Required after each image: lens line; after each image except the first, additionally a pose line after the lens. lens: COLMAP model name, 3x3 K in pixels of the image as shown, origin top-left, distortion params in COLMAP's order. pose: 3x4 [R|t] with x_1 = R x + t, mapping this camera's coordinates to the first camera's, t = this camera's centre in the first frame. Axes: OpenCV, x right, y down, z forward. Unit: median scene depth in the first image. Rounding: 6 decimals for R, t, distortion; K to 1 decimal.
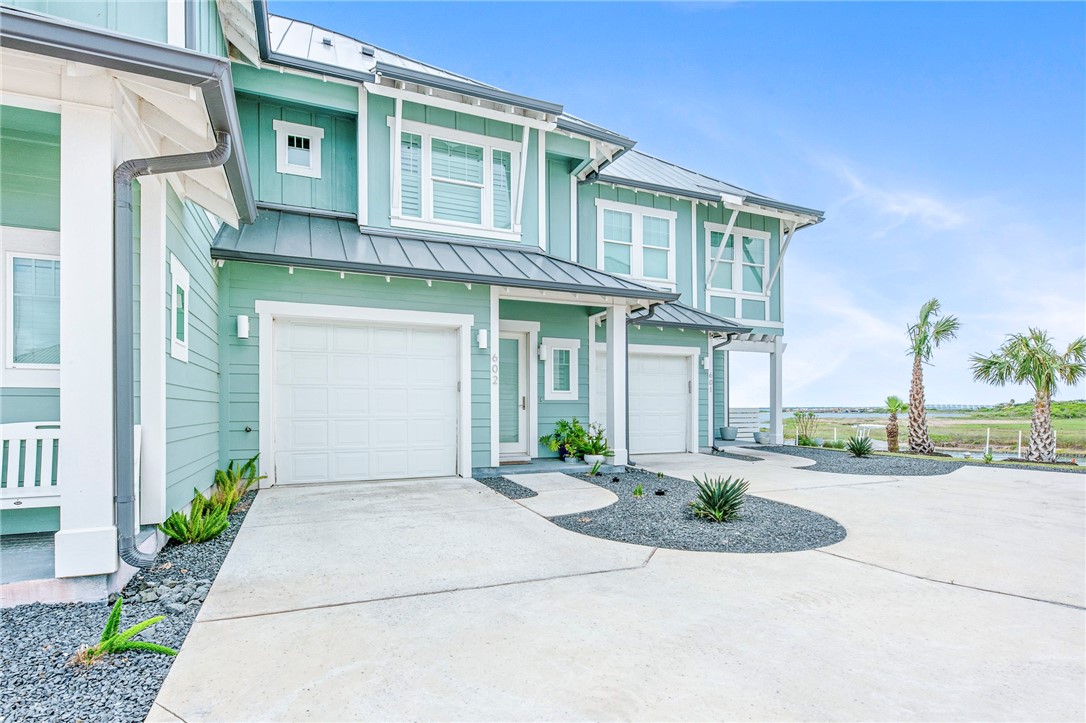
lens RADIAL K [[488.1, 0, 545.6], [0, 488.1, 358.3], [0, 0, 1]] dist [-0.000386, -0.000494]
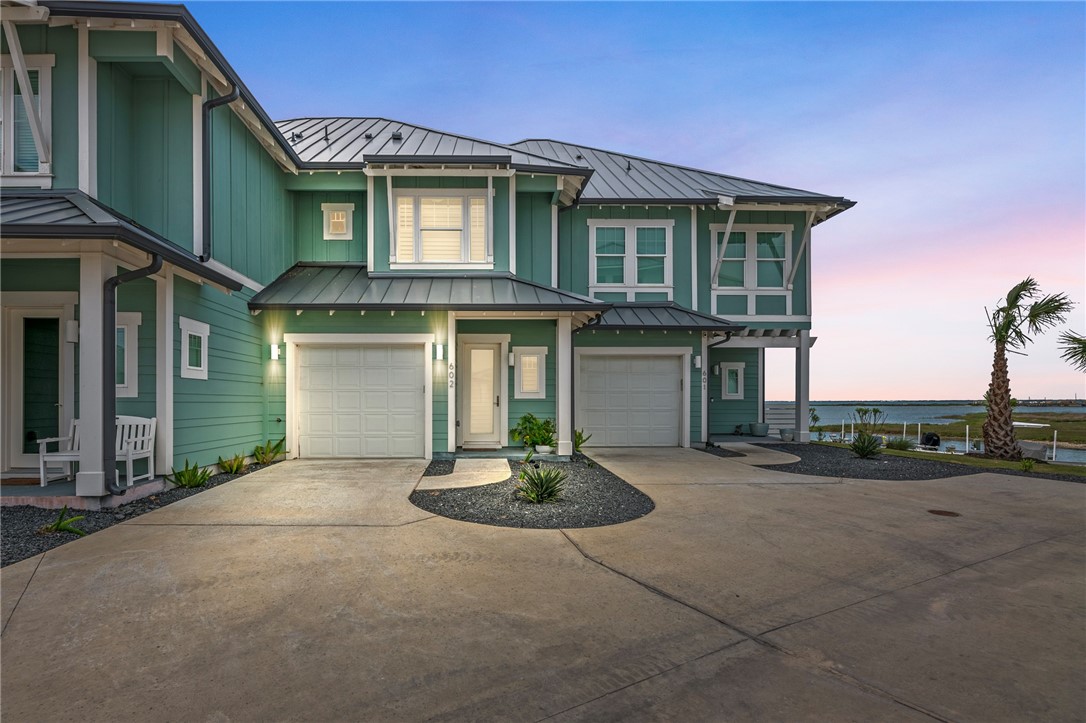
lens RADIAL K [[459.7, 0, 564.1], [0, 459.7, 351.3], [0, 0, 1]] dist [-0.002372, -0.000091]
pose [[0.942009, -0.034345, -0.333826, 0.473934], [0.033488, 0.999404, -0.008321, -0.017237], [0.333913, -0.003341, 0.942598, -0.028248]]
